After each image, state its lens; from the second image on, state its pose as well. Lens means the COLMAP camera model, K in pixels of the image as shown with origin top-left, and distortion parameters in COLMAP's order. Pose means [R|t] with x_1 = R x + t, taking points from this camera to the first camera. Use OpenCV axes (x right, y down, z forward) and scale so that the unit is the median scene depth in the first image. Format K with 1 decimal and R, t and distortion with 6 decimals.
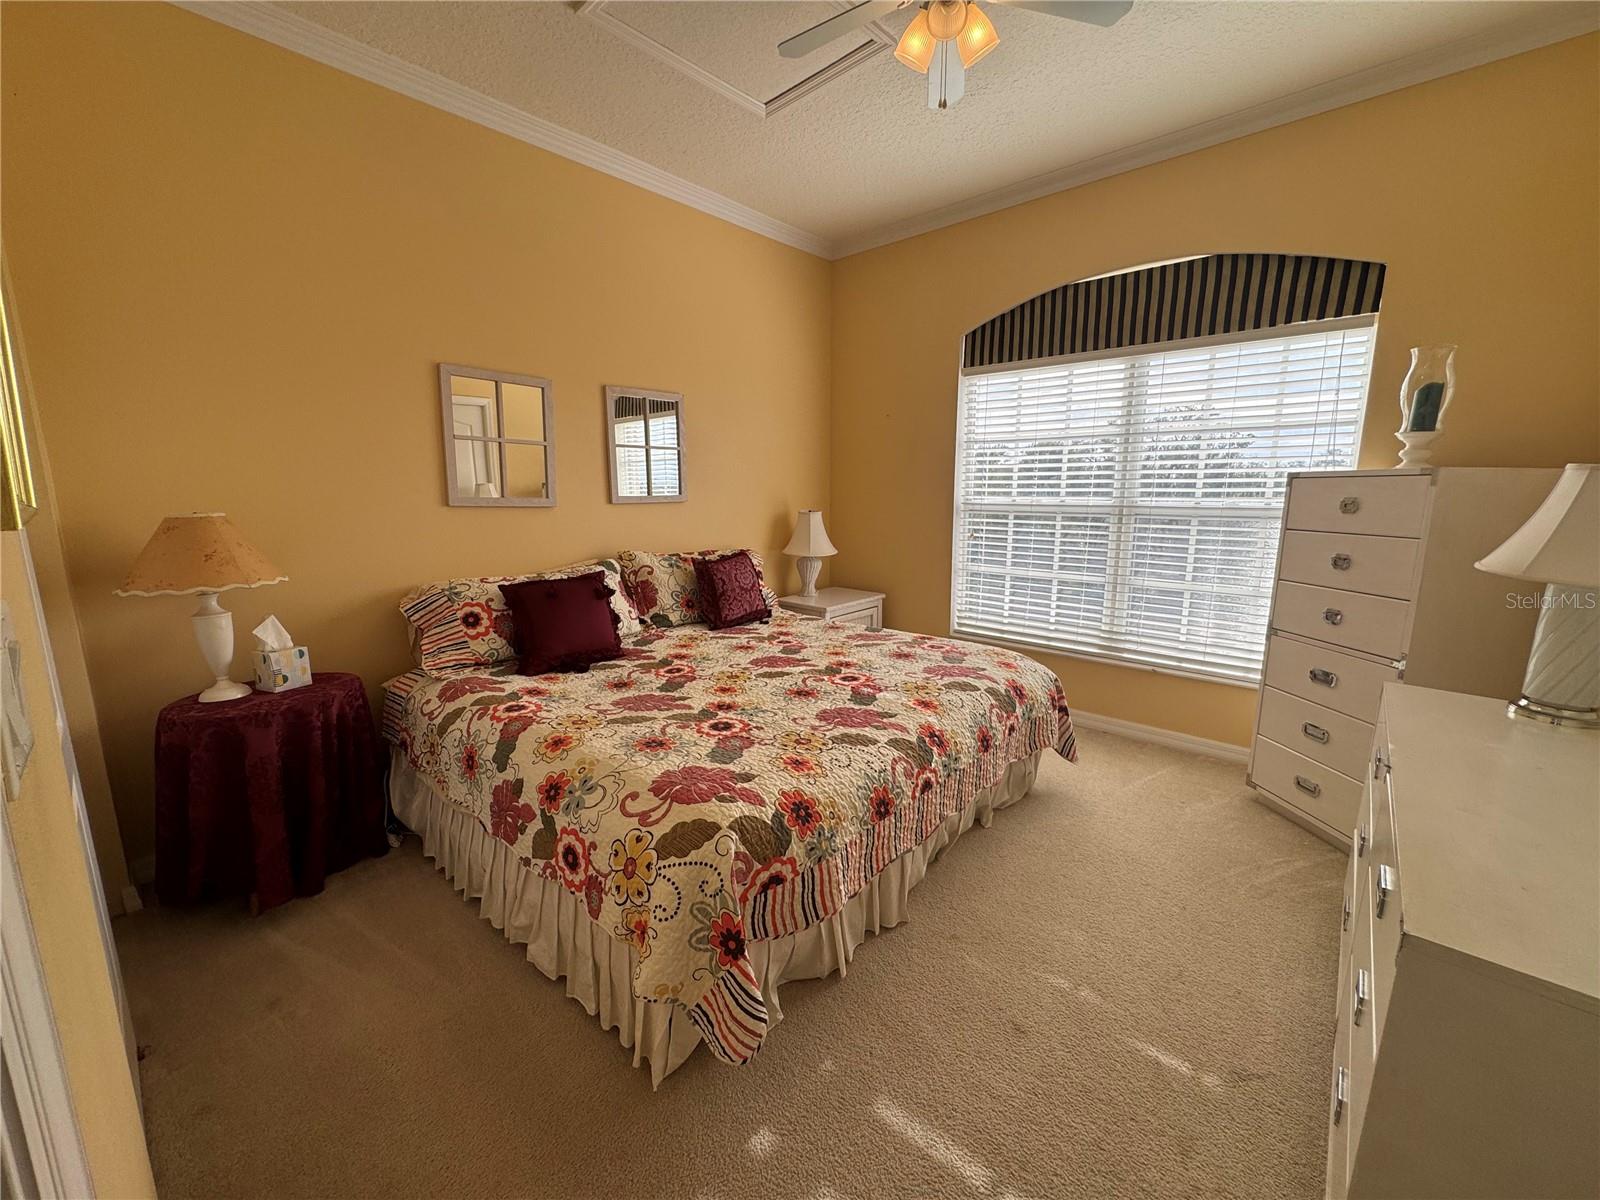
lens RADIAL K [[641.2, 0, 802.1], [0, 641.2, 599.8], [0, 0, 1]] dist [0.003415, 0.000022]
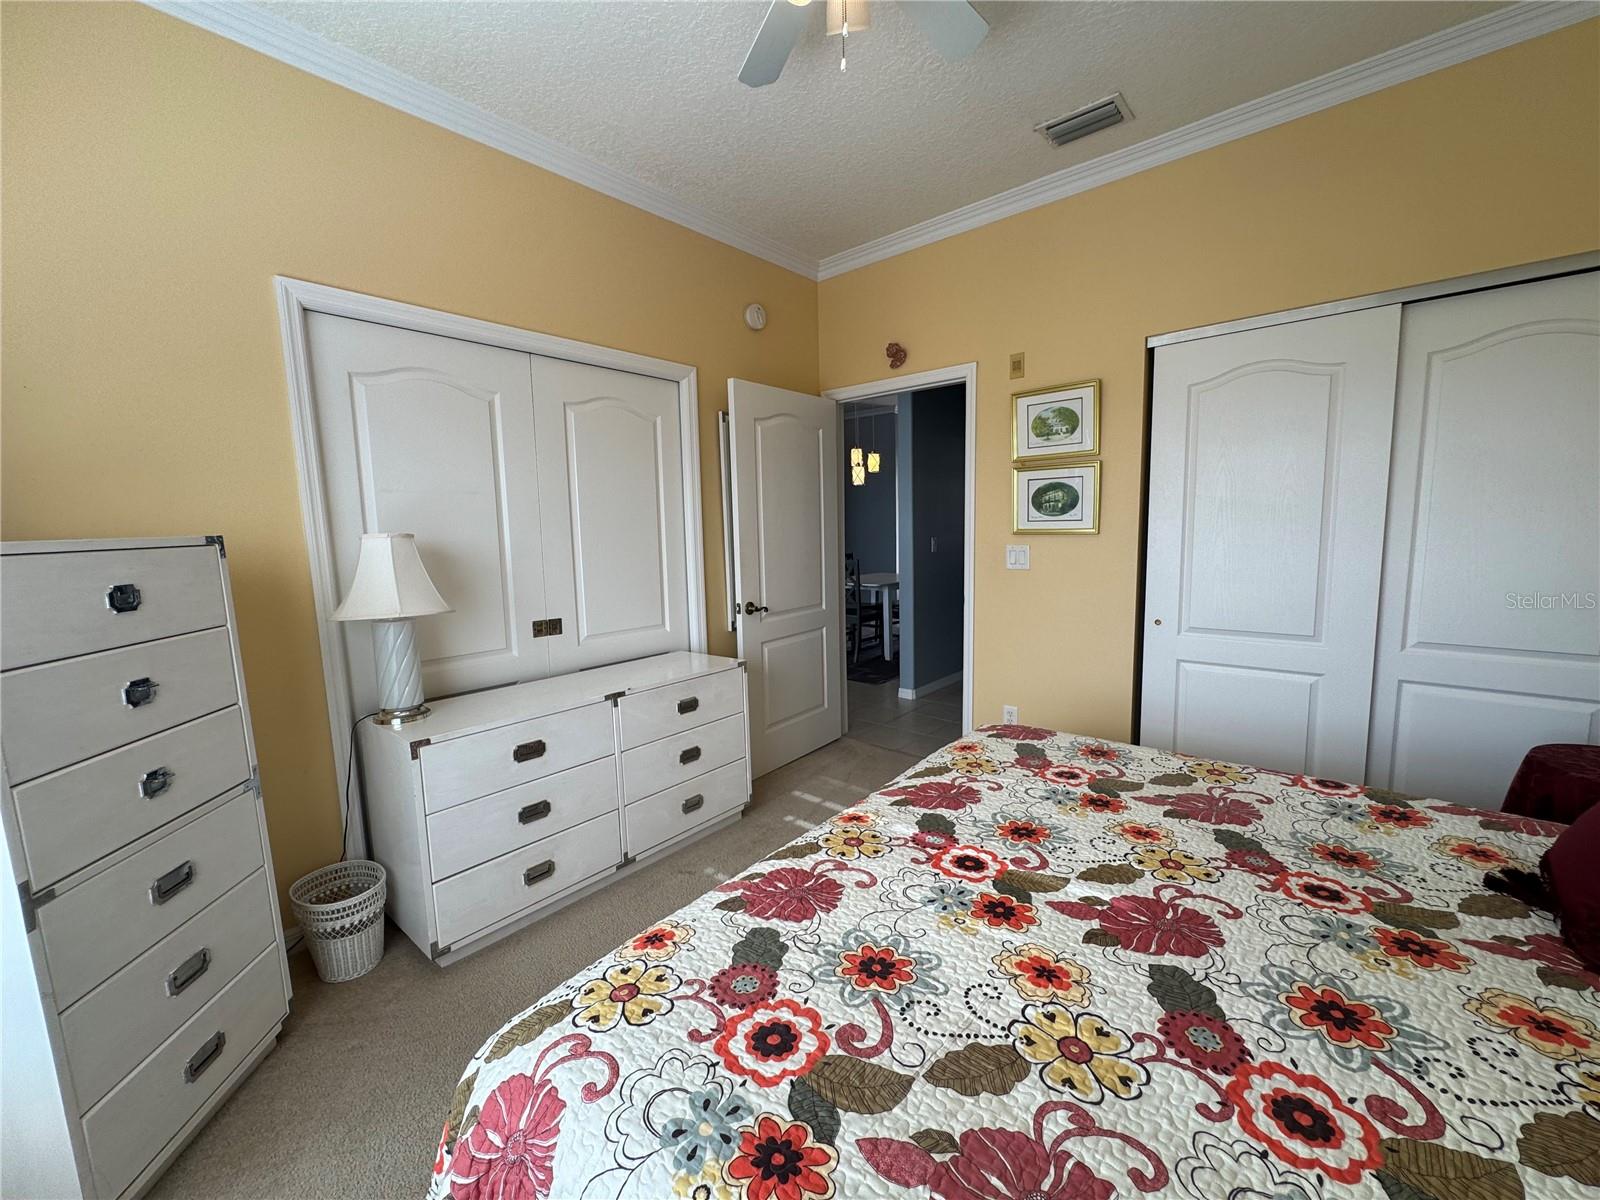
lens RADIAL K [[641.2, 0, 799.2], [0, 641.2, 602.7], [0, 0, 1]] dist [0.003415, 0.000022]
pose [[-0.999664, 0.025096, -0.006537, 0.247725], [0.022016, 0.954479, 0.297463, -0.310891], [0.013705, 0.297219, -0.954711, 1.608764]]
